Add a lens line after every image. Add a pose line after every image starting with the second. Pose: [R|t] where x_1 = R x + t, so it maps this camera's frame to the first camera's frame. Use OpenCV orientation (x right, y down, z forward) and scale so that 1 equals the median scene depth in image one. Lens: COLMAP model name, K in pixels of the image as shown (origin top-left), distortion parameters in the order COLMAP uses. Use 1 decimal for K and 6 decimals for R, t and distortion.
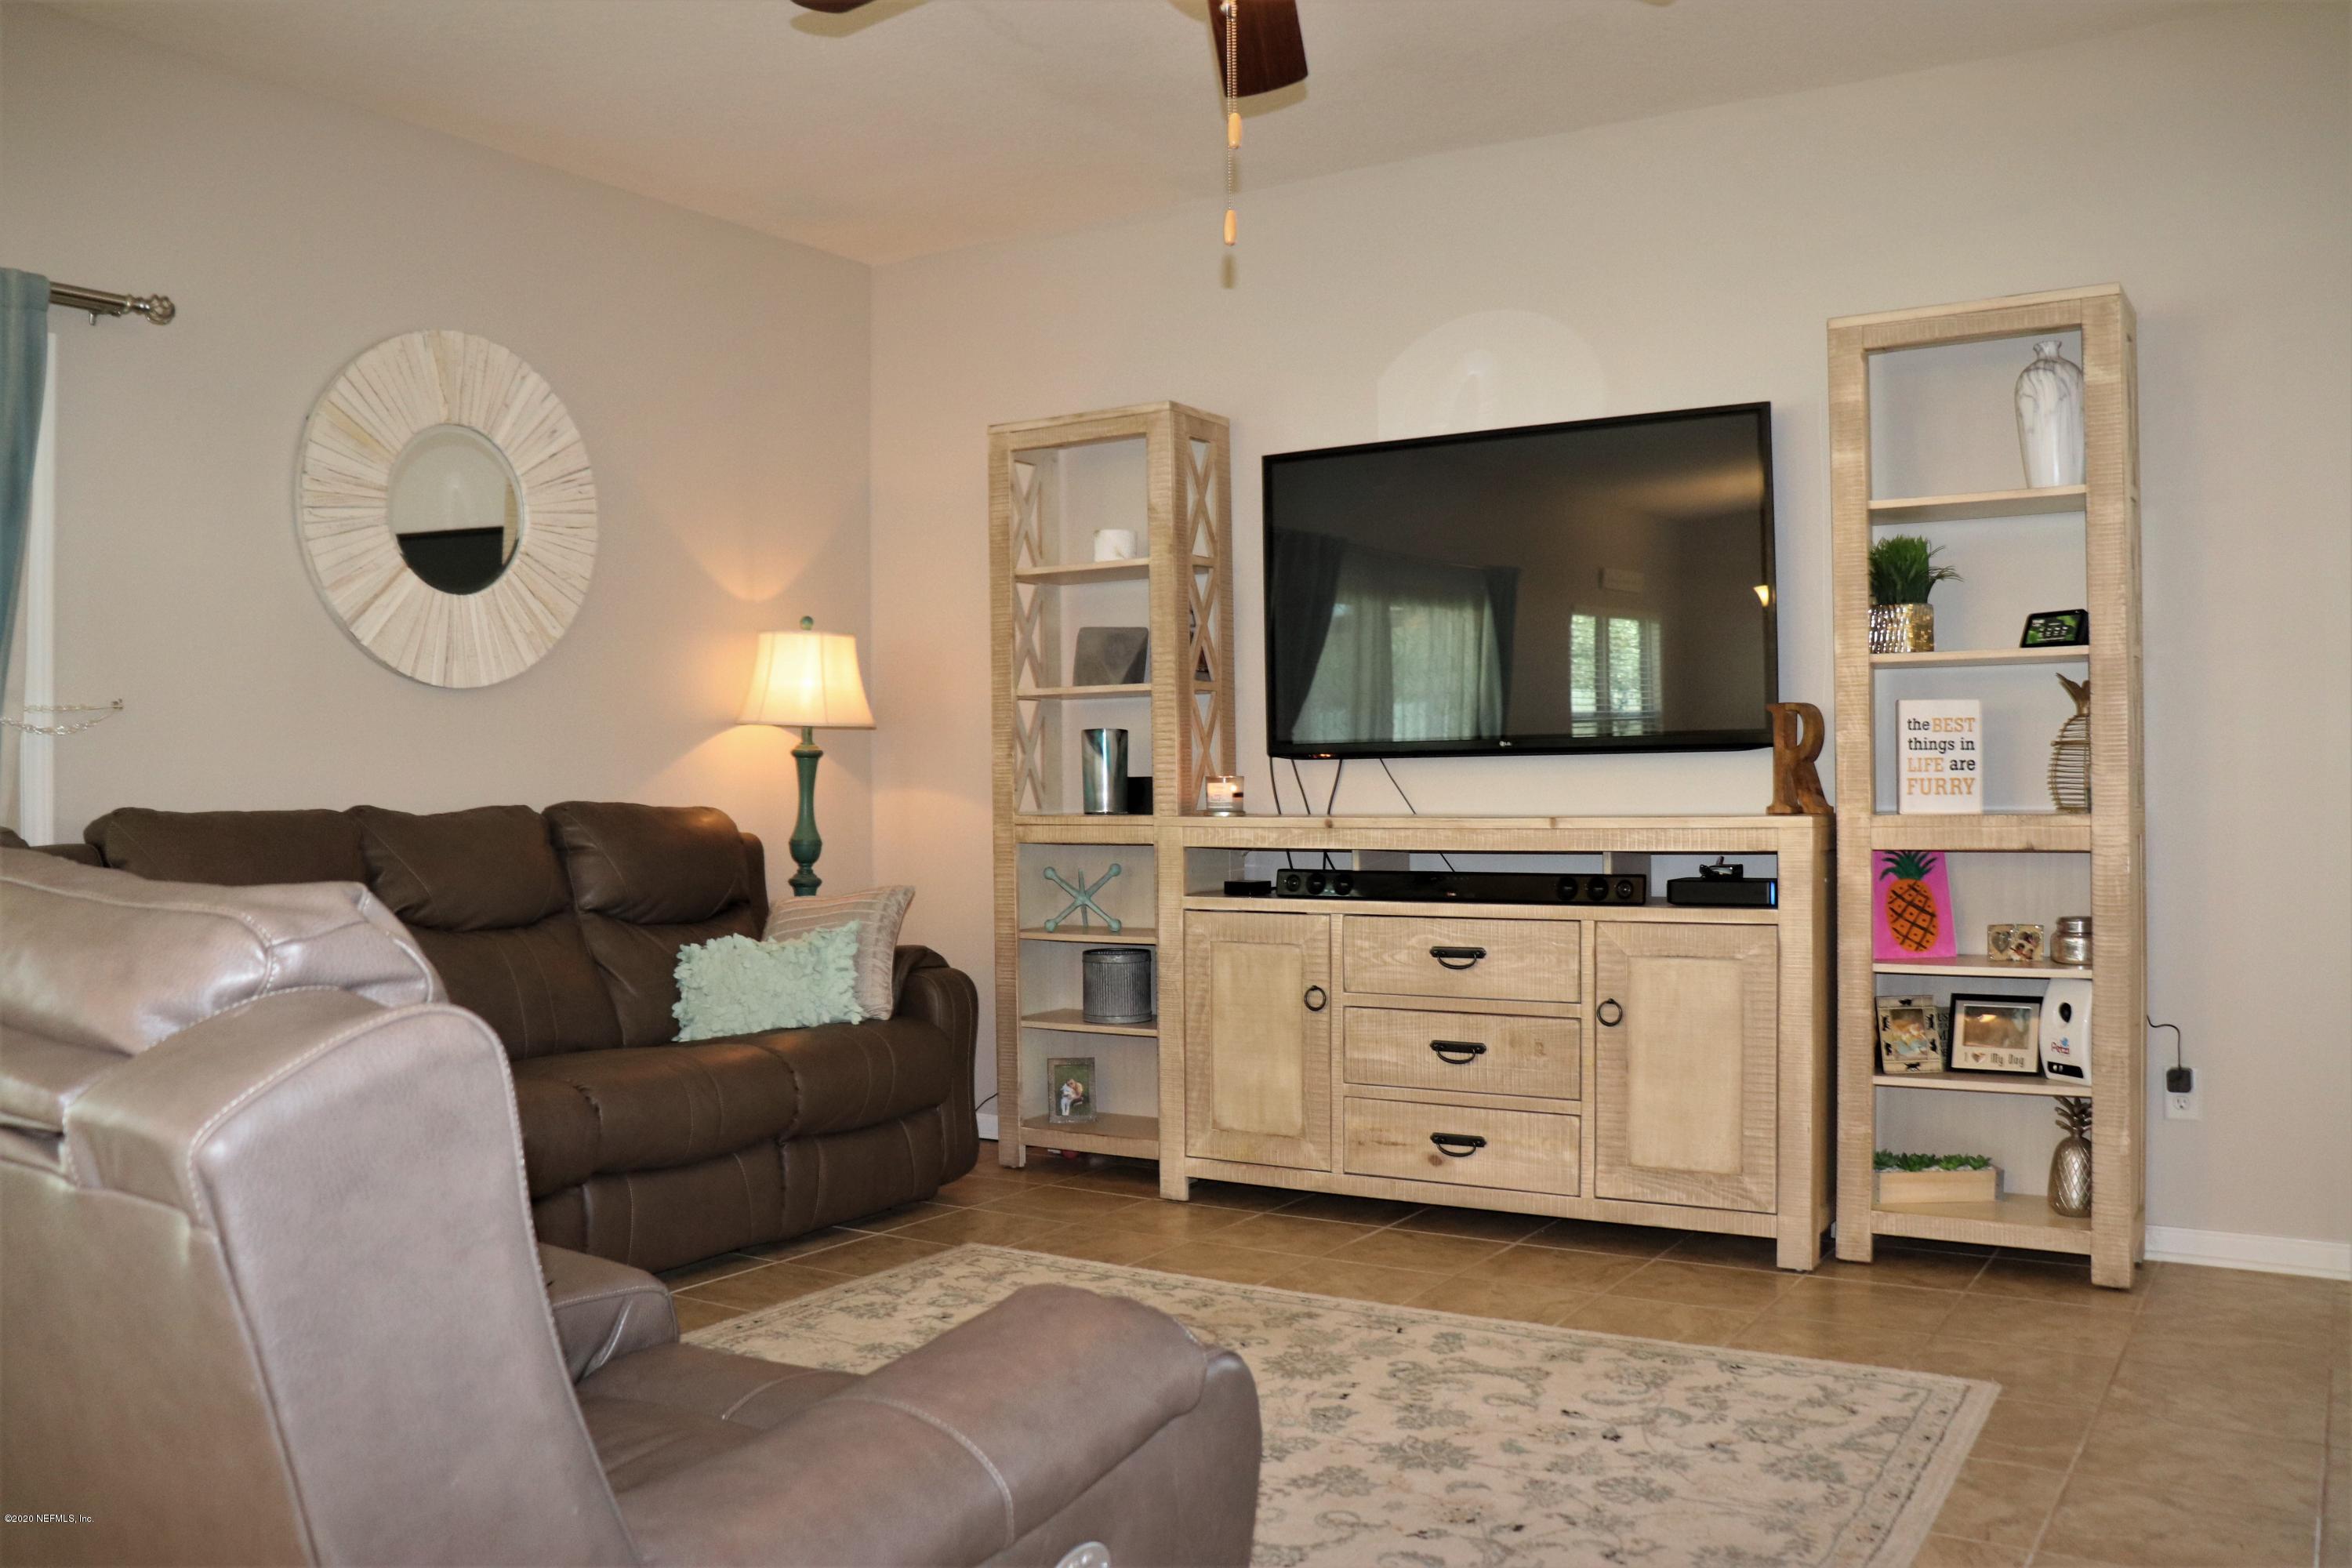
lens RADIAL K [[1941.8, 0, 1200.5], [0, 1941.8, 783.8], [0, 0, 1]] dist [-0.176566, 0.161271]
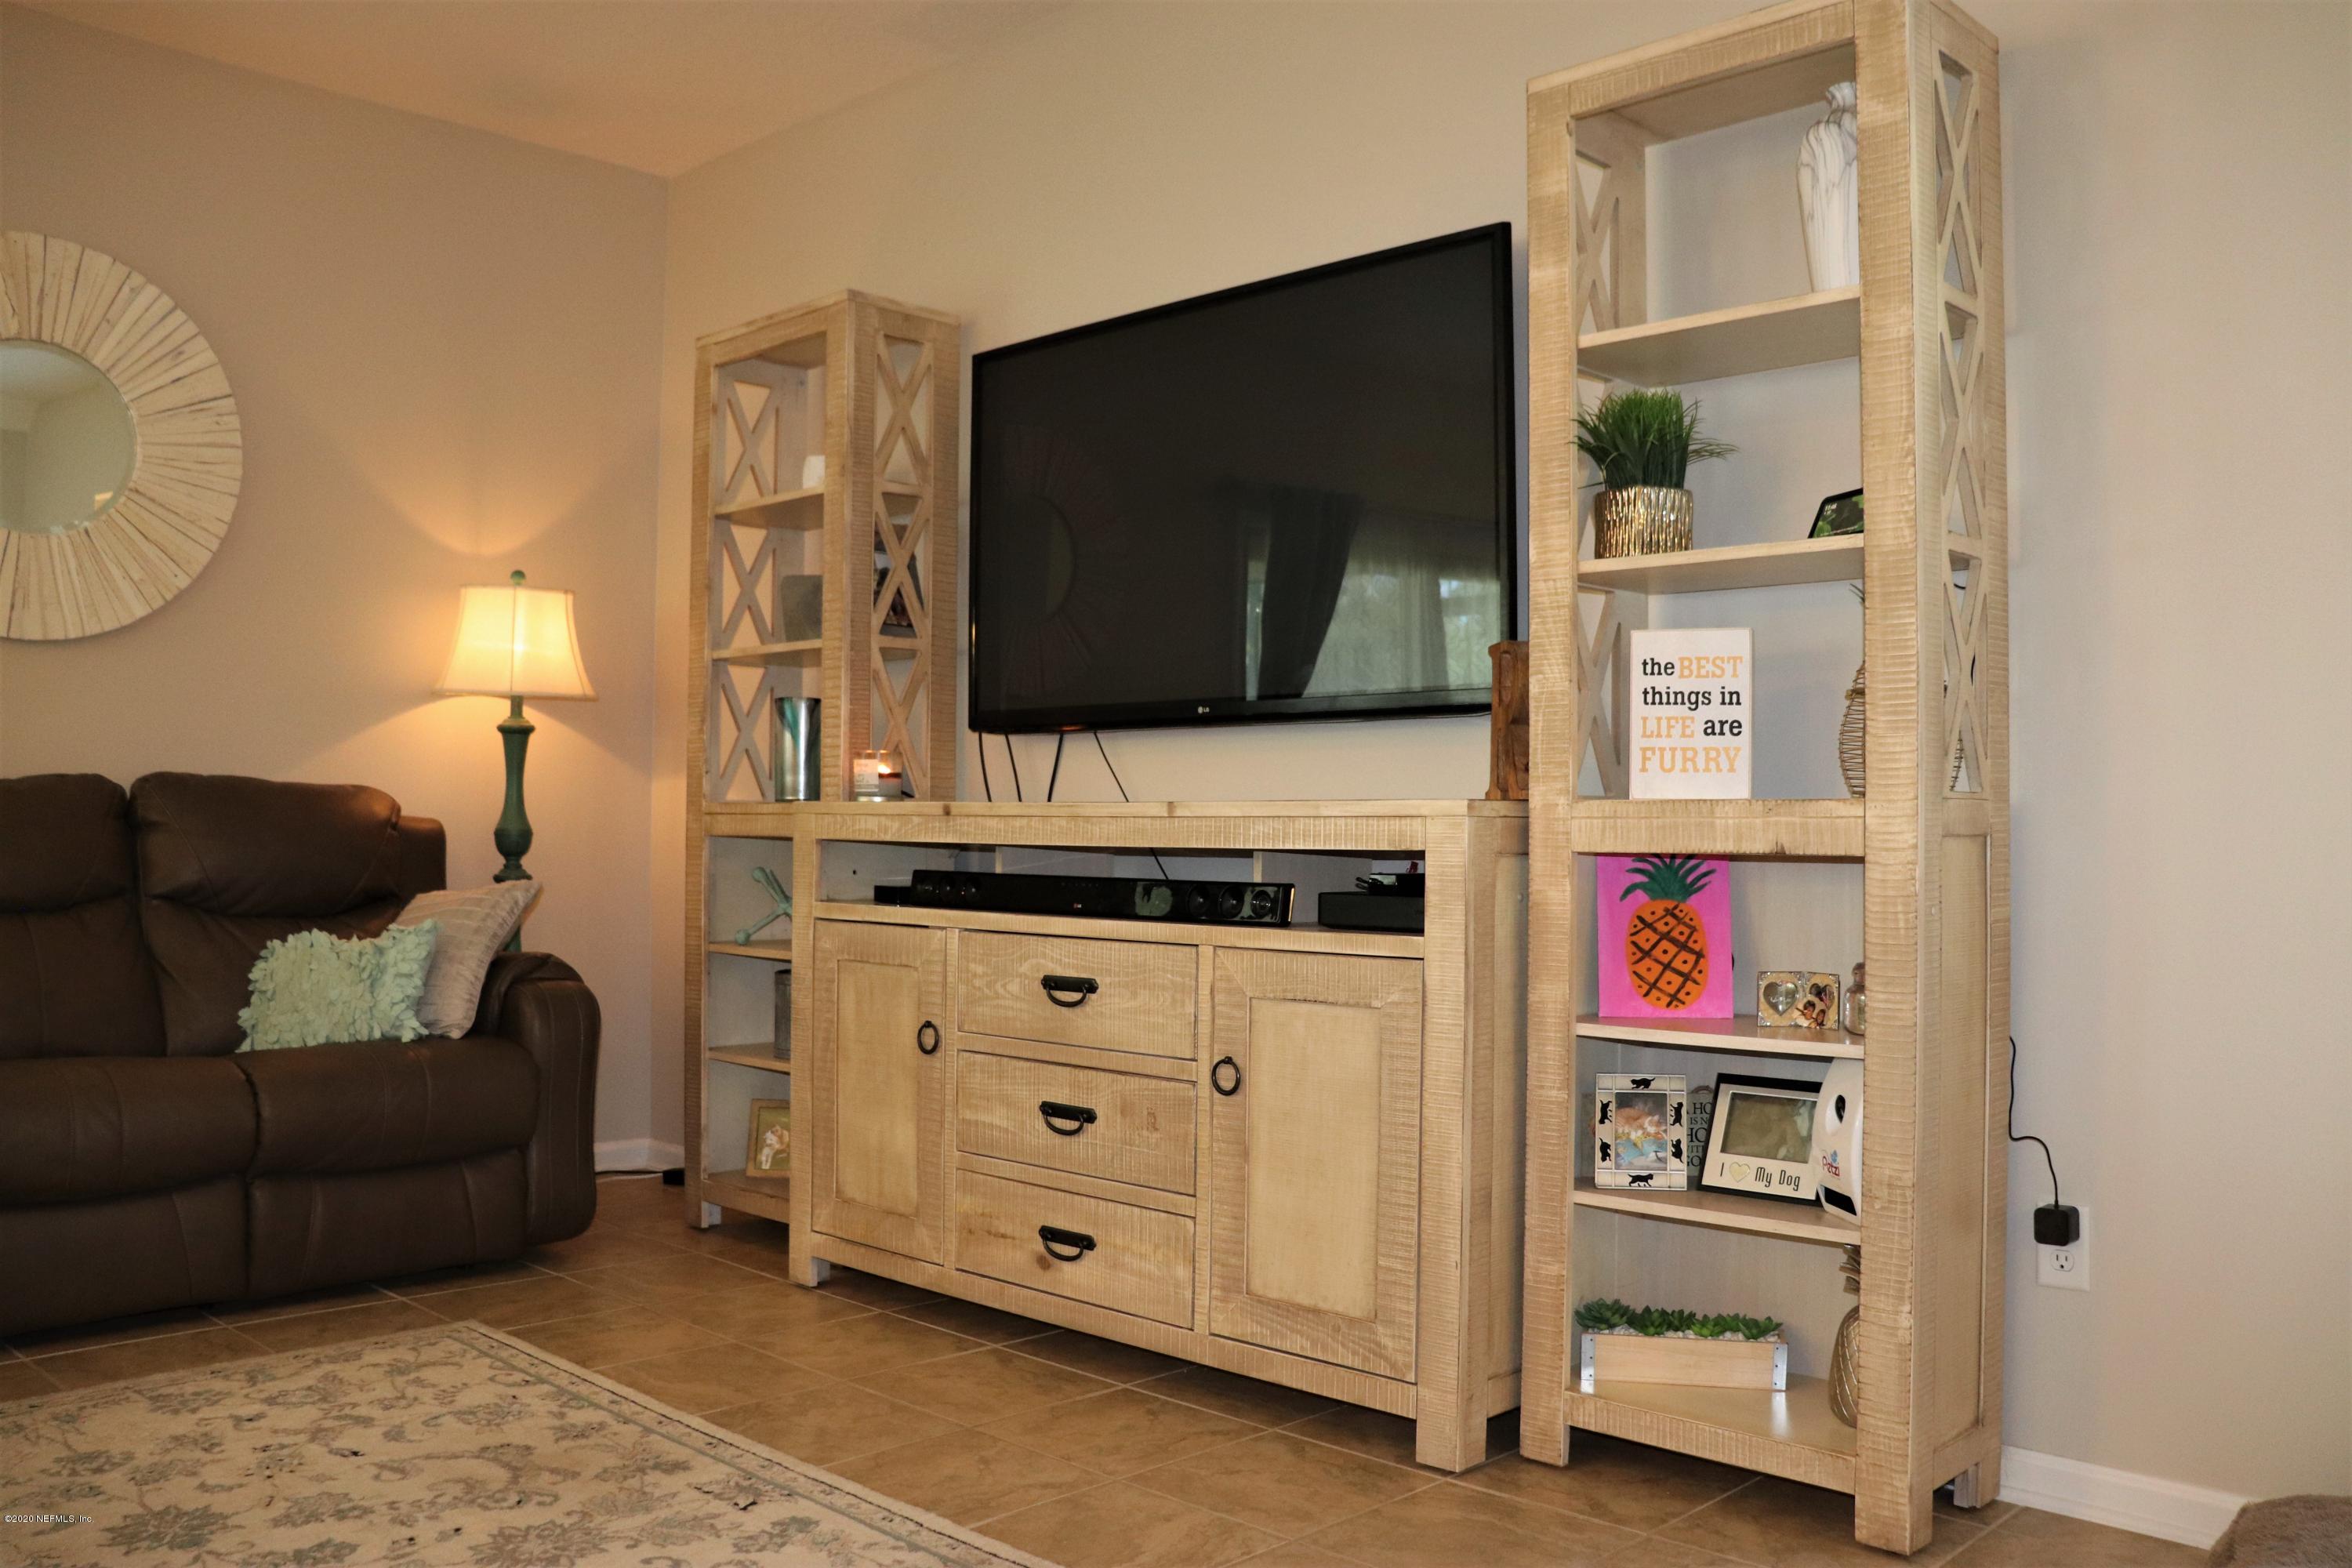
lens RADIAL K [[1941.8, 0, 1200.5], [0, 1941.8, 783.8], [0, 0, 1]] dist [-0.176566, 0.161271]
pose [[0.978729, 0.014559, -0.204641, 0.346108], [-0.019013, 0.999623, -0.019817, 0.025327], [0.204275, 0.023286, 0.978637, 0.295151]]
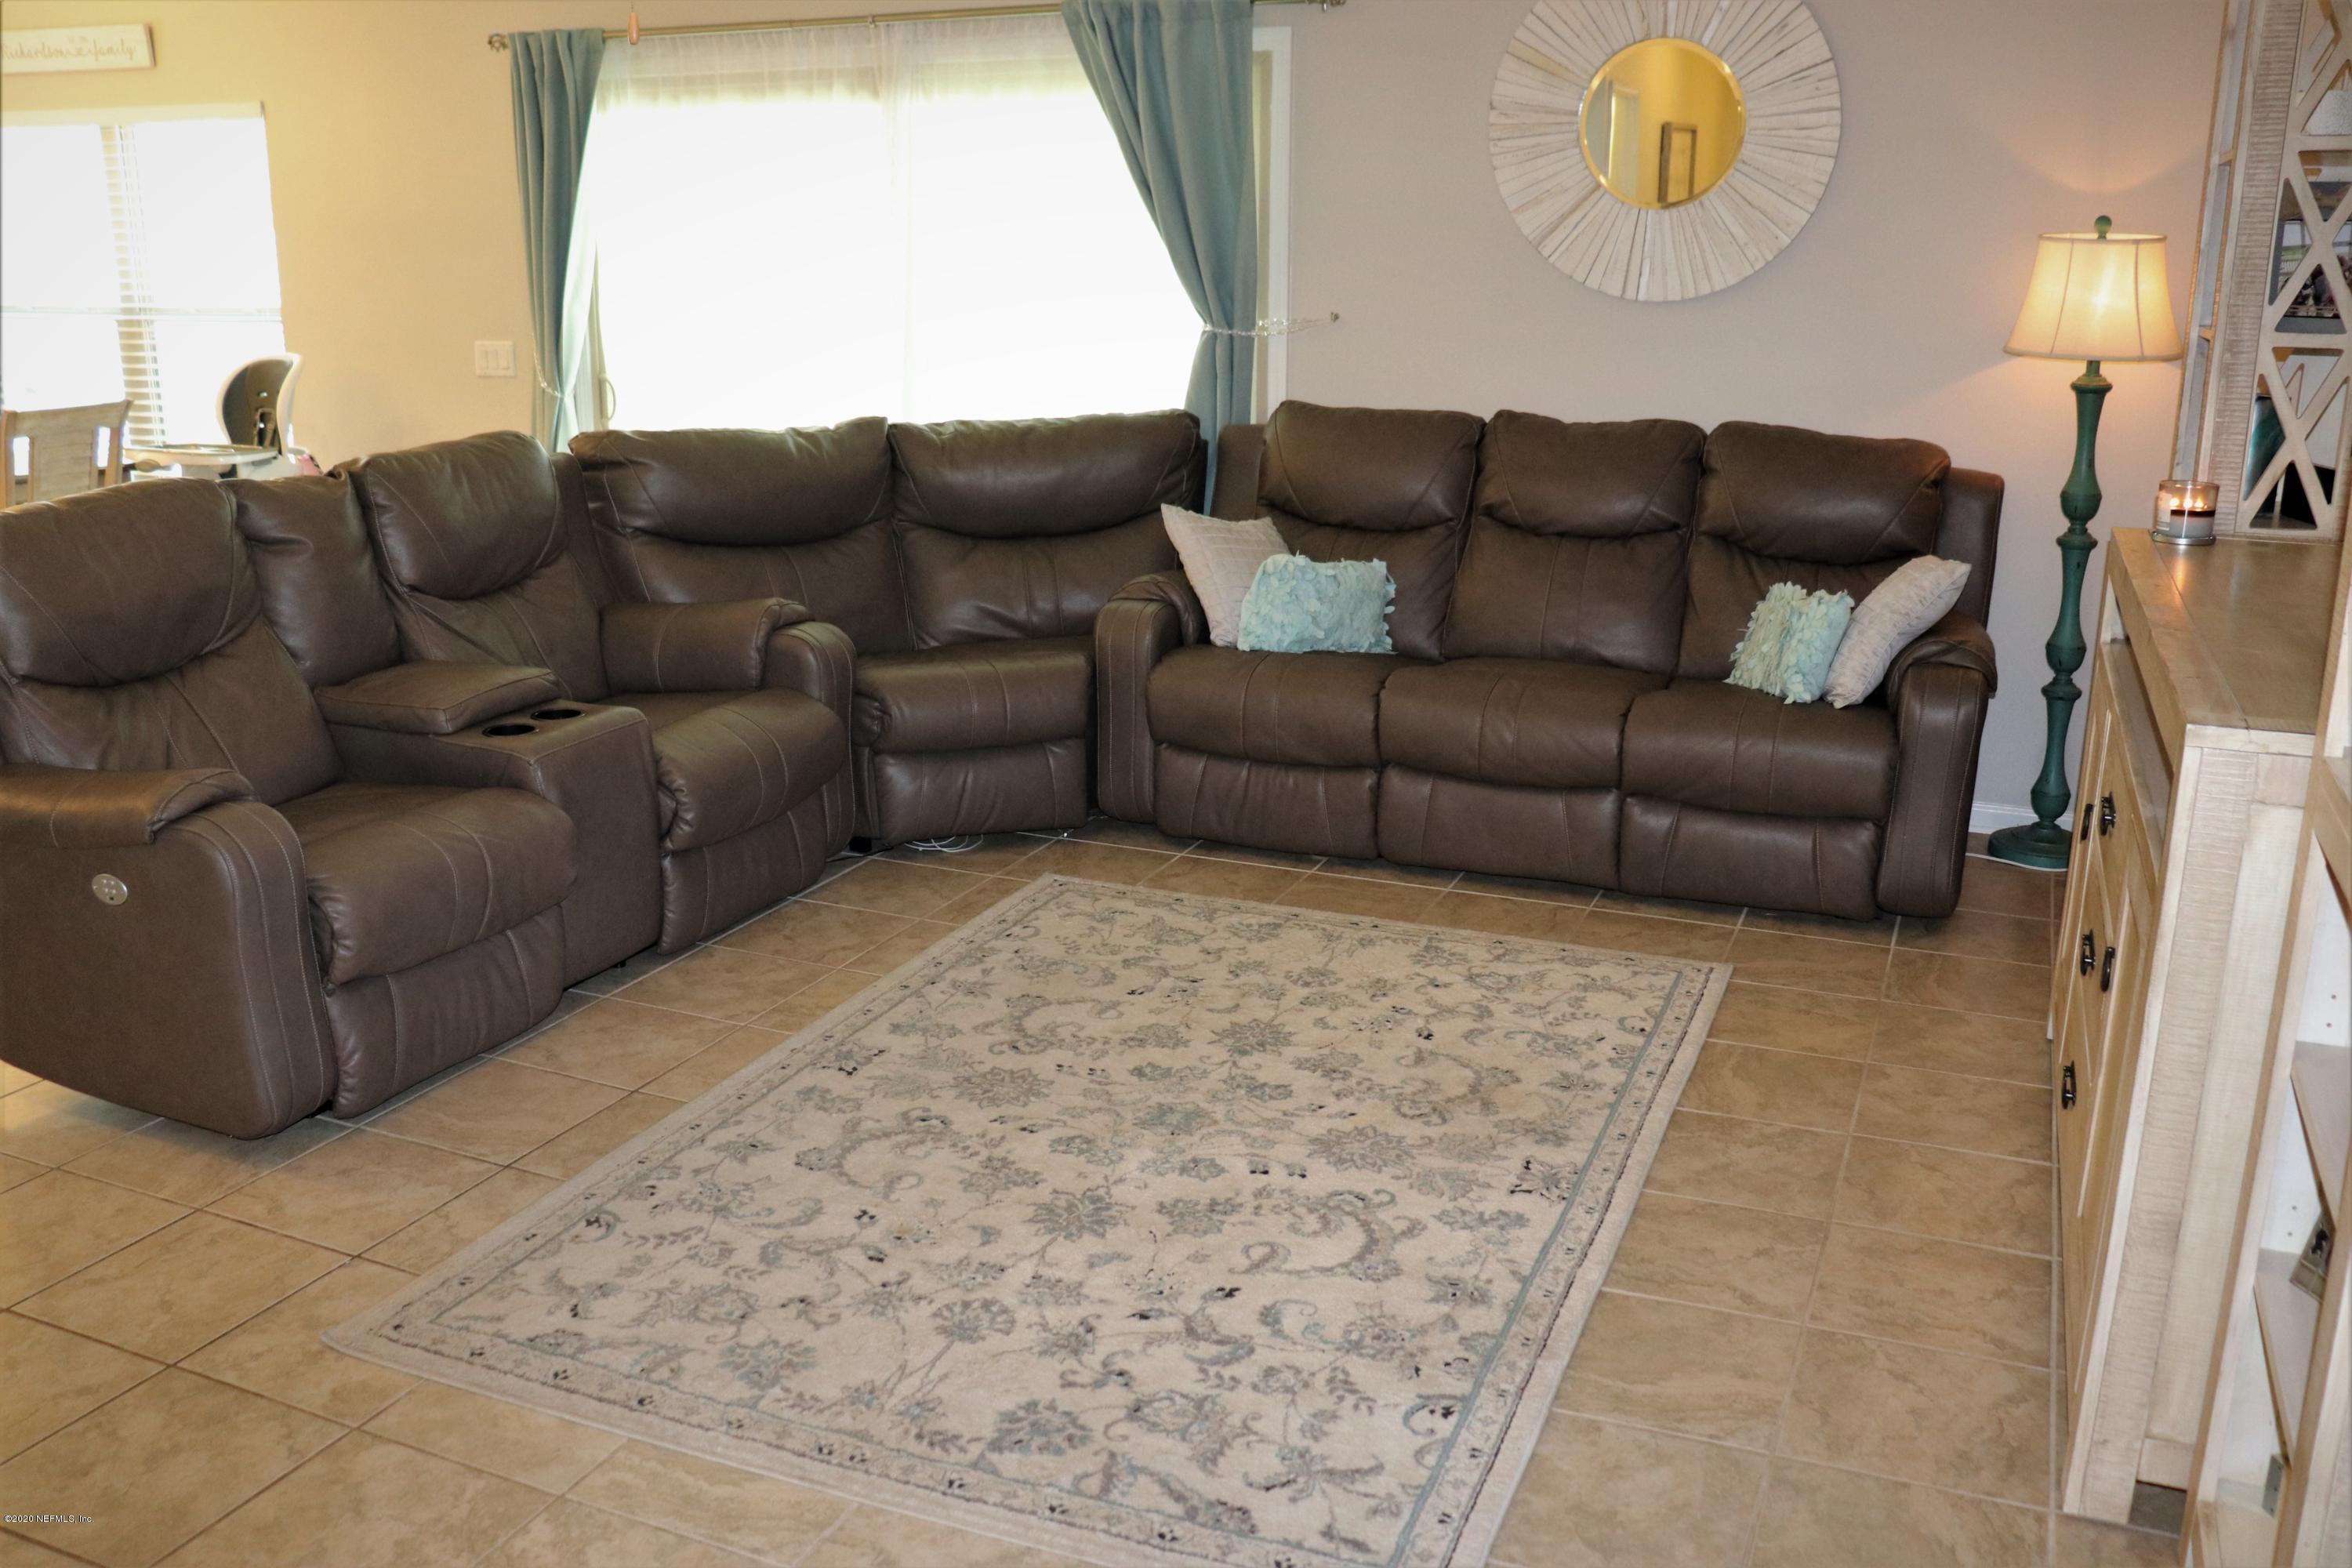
lens RADIAL K [[2002.0, 0, 1191.0], [0, 2002.0, 782.2], [0, 0, 1]] dist [-0.178713, 0.162037]
pose [[0.159429, 0.270997, -0.949286, 0.716346], [-0.006383, 0.961848, 0.273511, -0.097714], [0.987189, -0.037546, 0.155076, 0.626225]]
